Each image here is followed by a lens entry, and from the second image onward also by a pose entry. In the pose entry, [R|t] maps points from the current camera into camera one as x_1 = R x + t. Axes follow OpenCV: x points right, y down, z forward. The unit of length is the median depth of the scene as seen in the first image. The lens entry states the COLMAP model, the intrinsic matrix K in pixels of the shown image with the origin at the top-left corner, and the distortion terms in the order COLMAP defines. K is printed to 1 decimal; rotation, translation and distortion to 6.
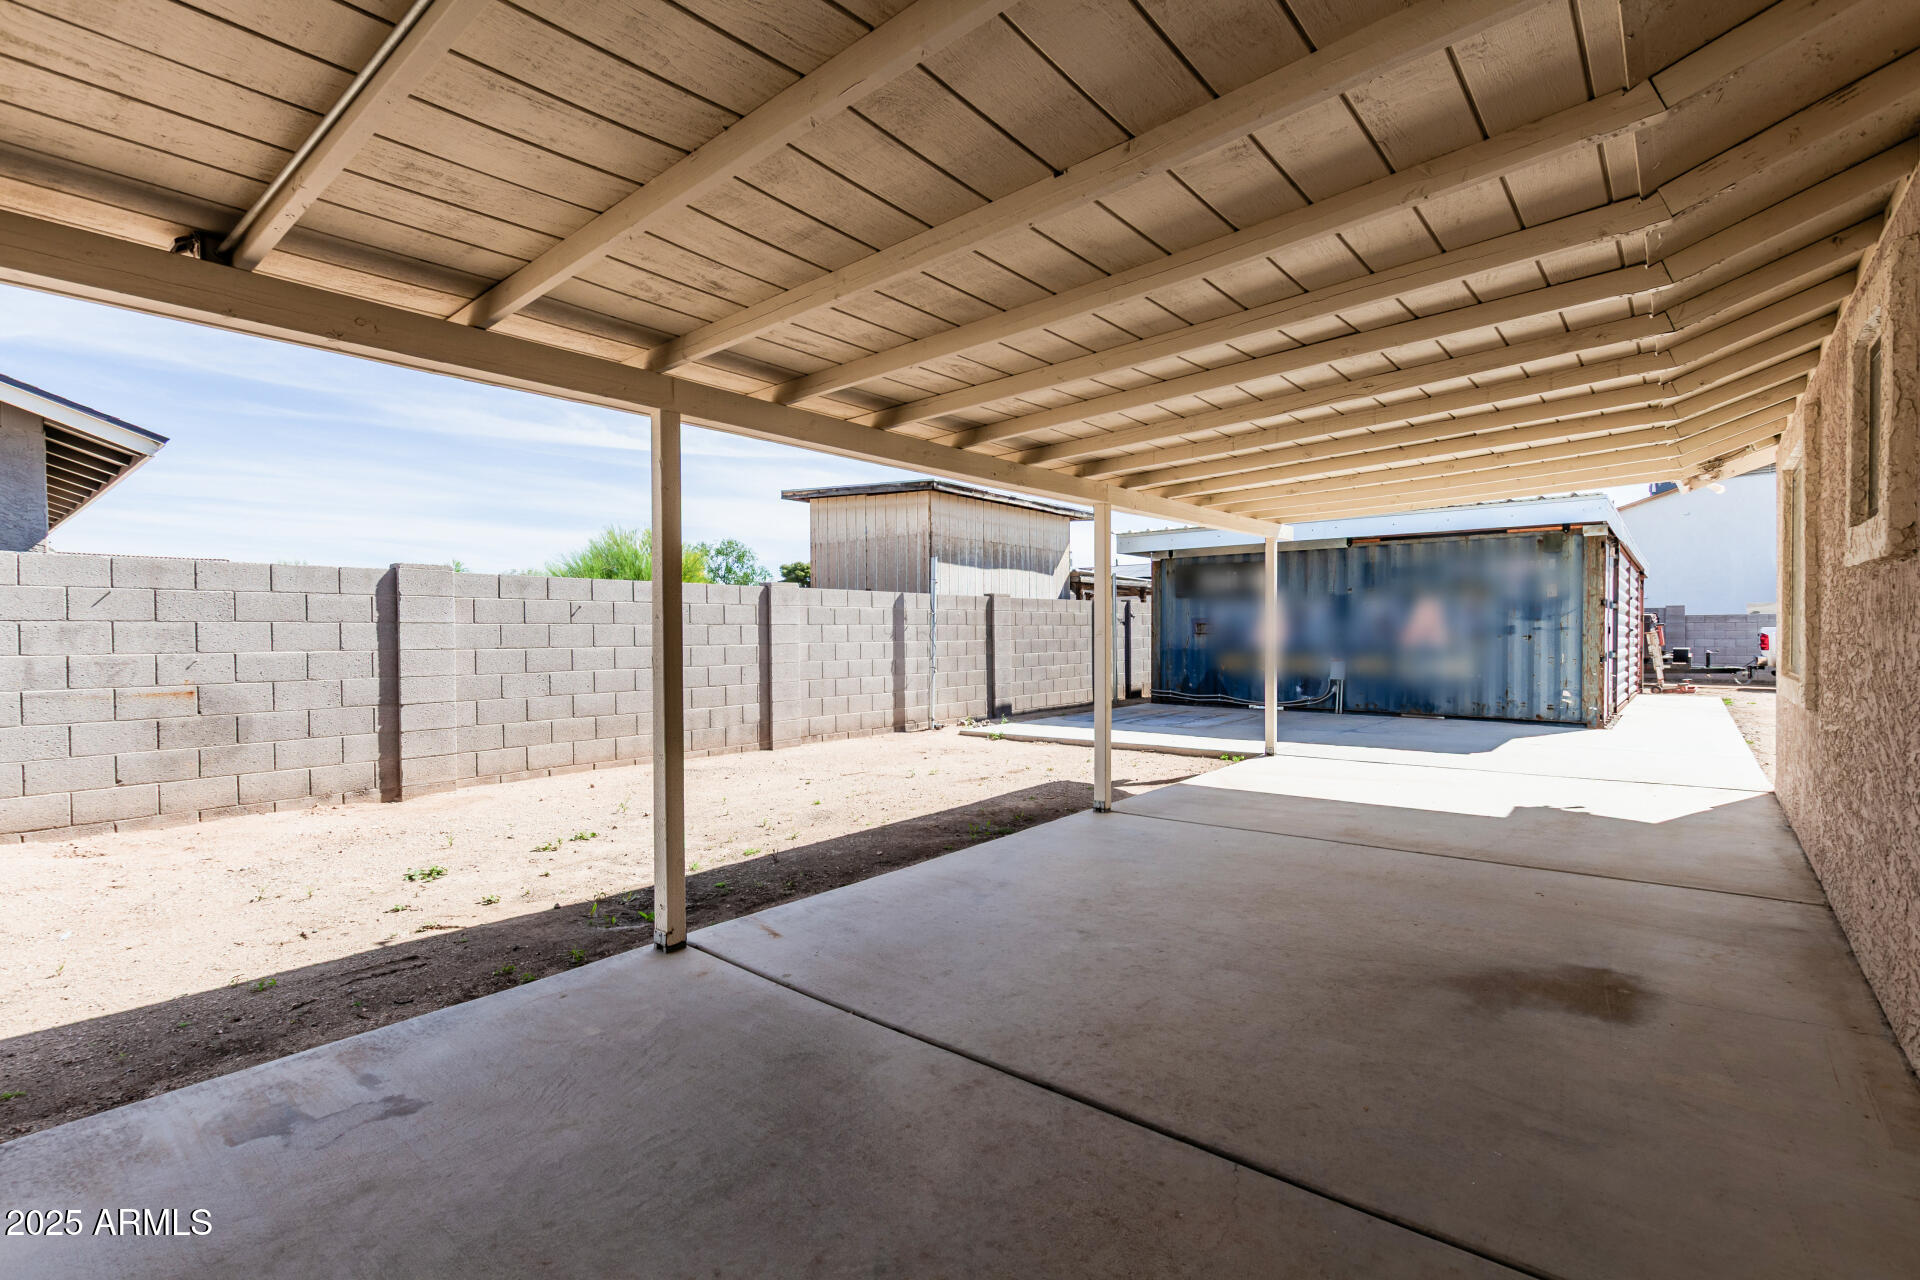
lens RADIAL K [[869.2, 0, 971.2], [0, 869.2, 651.5], [0, 0, 1]] dist [0.001522, -0.001691]
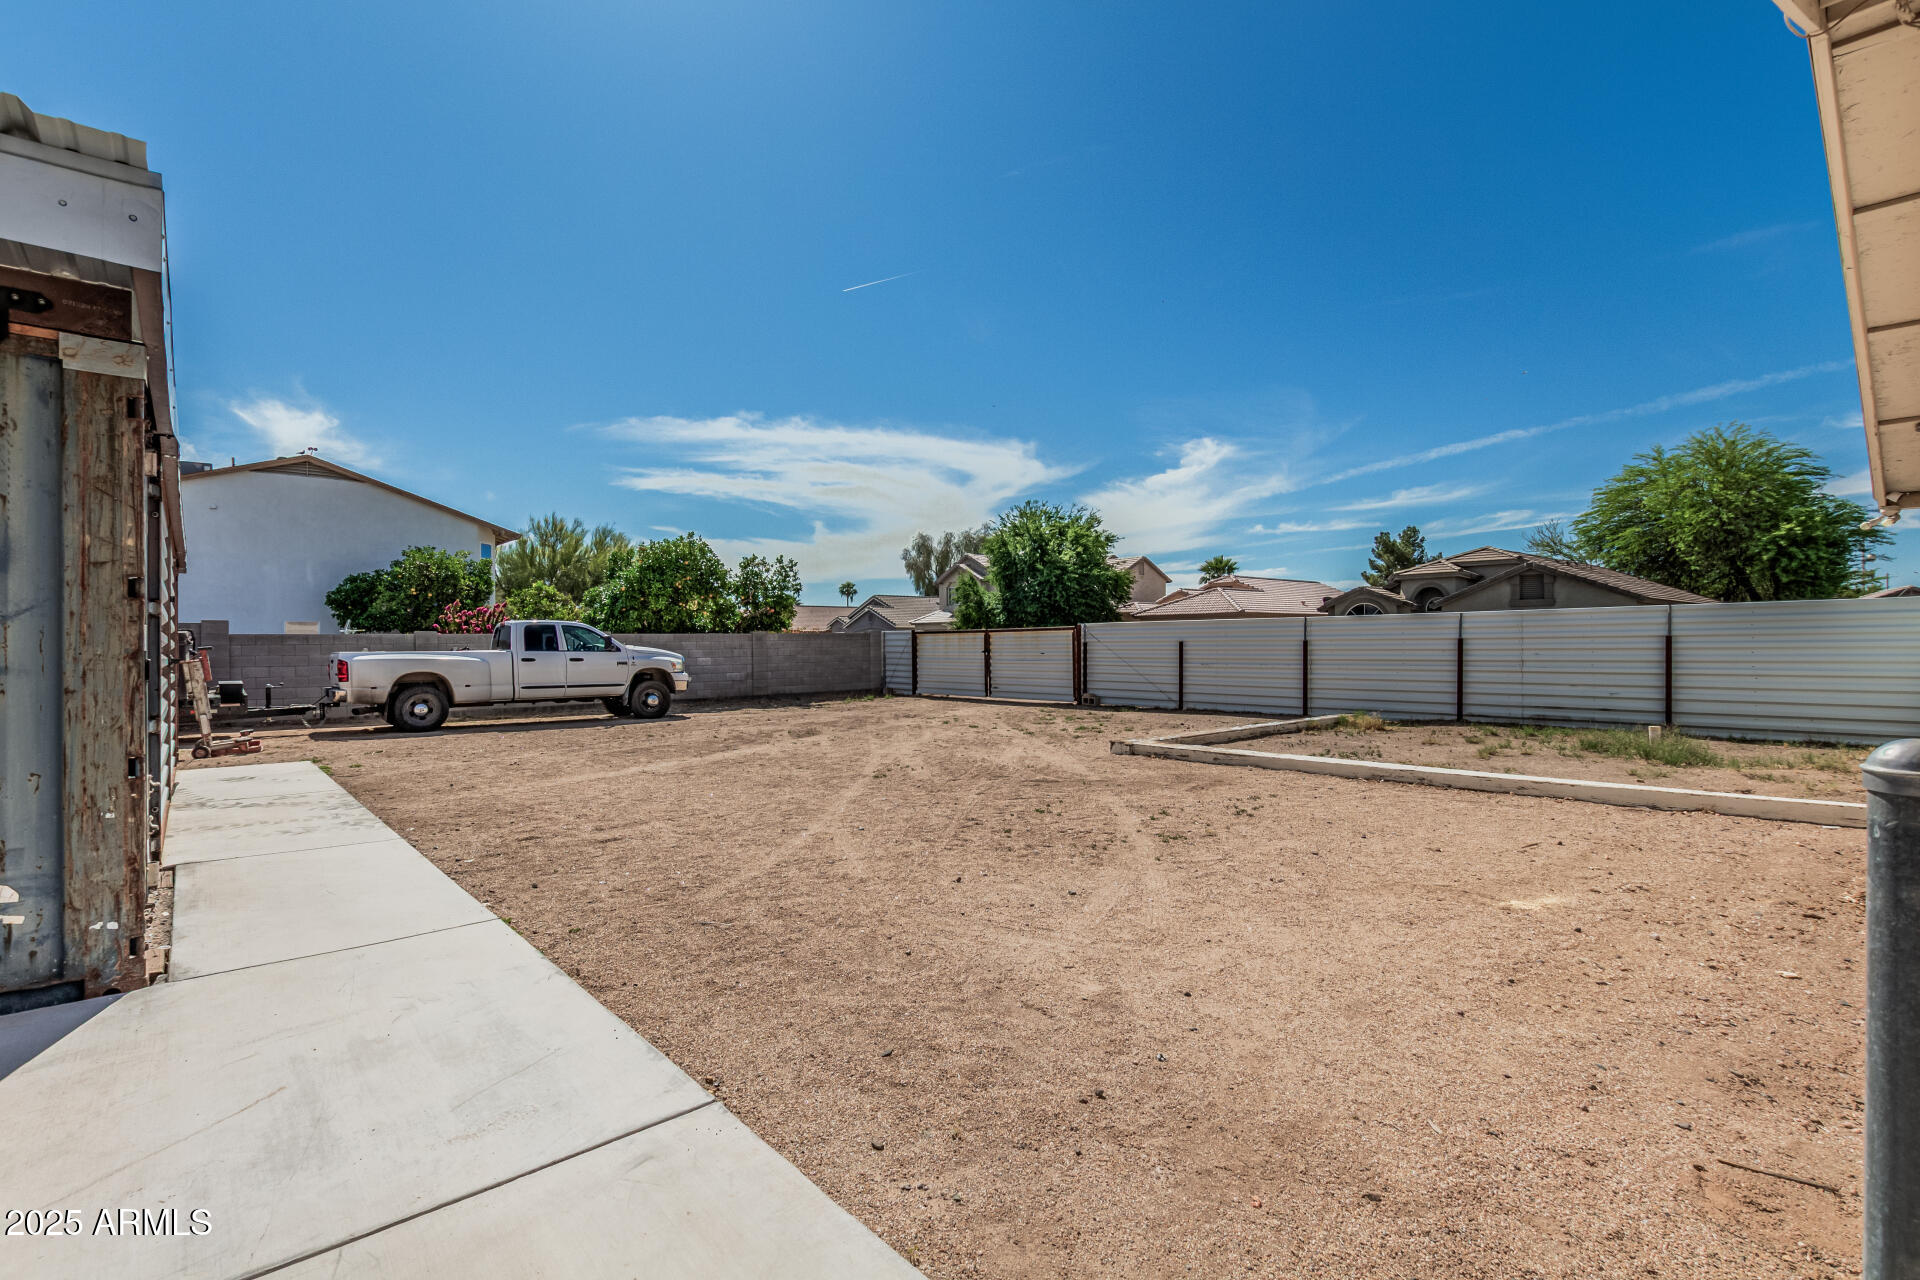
lens RADIAL K [[869.2, 0, 949.8], [0, 869.2, 642.3], [0, 0, 1]] dist [0.001522, -0.001691]
pose [[0.163918, 0.007278, 0.986447, 0.400726], [0.026607, 0.999576, -0.011796, -0.021453], [-0.986115, 0.028180, 0.163655, 0.568269]]
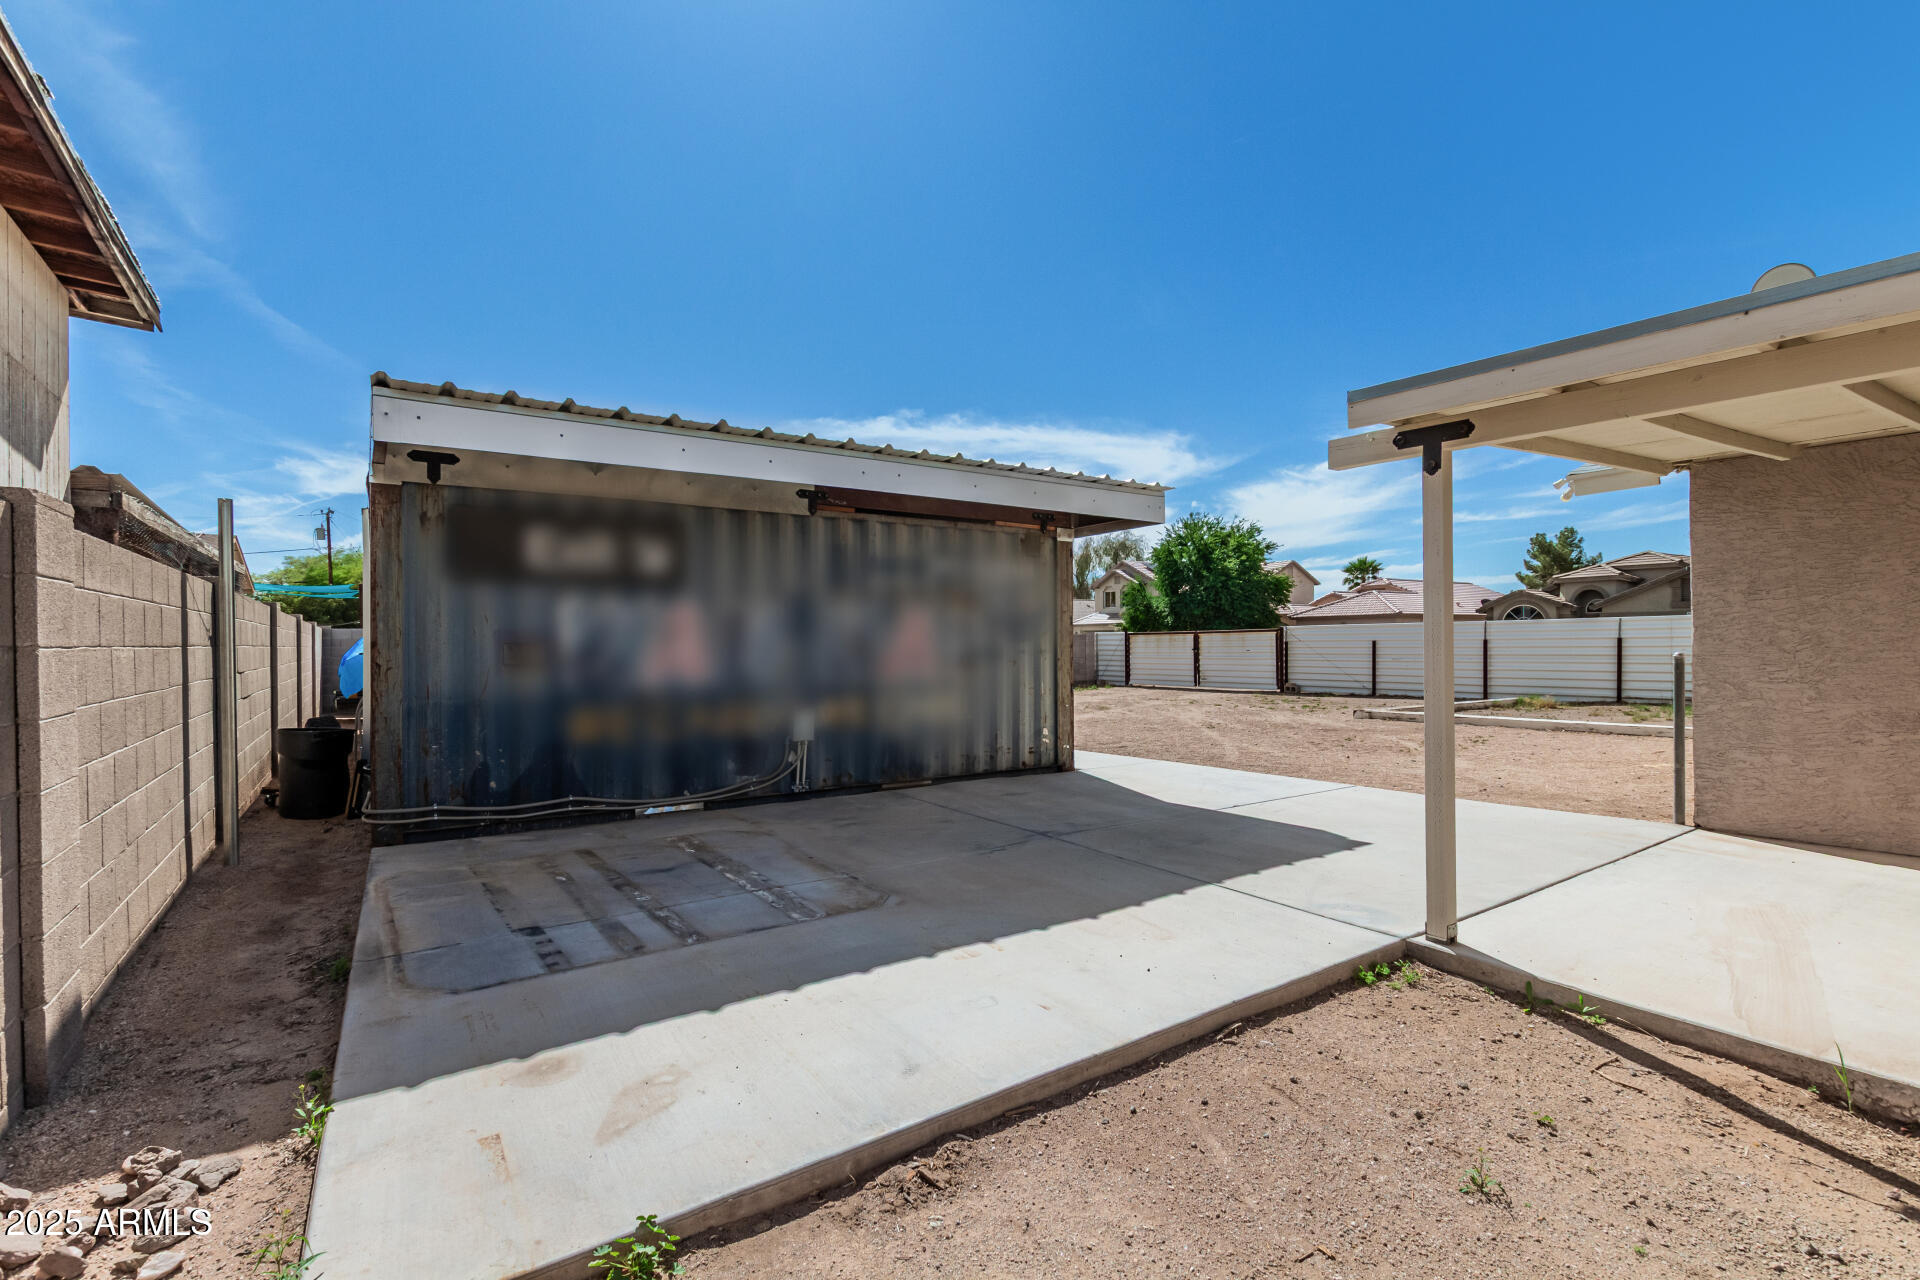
lens RADIAL K [[869.2, 0, 948.9], [0, 869.2, 641.0], [0, 0, 1]] dist [0.001522, -0.001691]
pose [[0.289002, 0.008828, 0.957288, -0.105585], [0.026781, 0.999492, -0.017302, -0.021692], [-0.956954, 0.030637, 0.288619, 0.757083]]
